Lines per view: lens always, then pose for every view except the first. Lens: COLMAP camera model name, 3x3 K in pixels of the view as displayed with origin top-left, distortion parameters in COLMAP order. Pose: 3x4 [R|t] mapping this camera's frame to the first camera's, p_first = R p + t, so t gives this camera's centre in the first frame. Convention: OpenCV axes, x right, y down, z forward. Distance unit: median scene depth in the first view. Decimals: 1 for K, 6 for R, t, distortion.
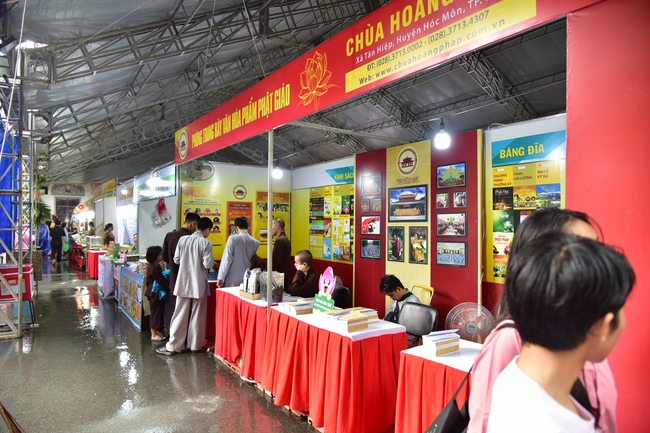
lens RADIAL K [[440.6, 0, 323.5], [0, 440.6, 218.8], [0, 0, 1]] dist [-0.042283, 0.007240]
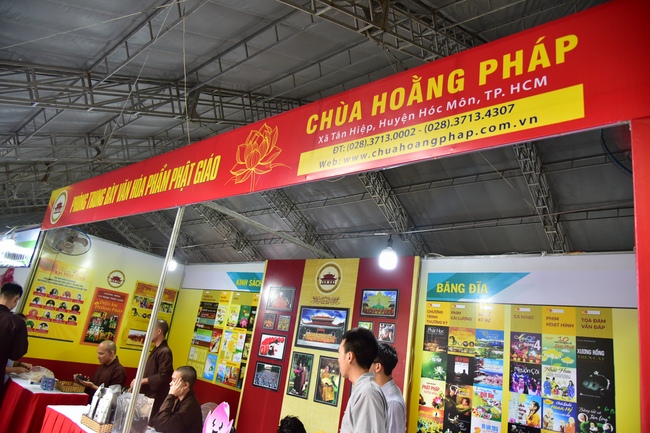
lens RADIAL K [[440.6, 0, 322.6], [0, 440.6, 218.0], [0, 0, 1]] dist [-0.042283, 0.007240]
pose [[0.952490, 0.209352, 0.221213, -0.038589], [-0.145000, 0.950413, -0.275118, -0.001988], [-0.267840, 0.229972, 0.935615, 0.157562]]
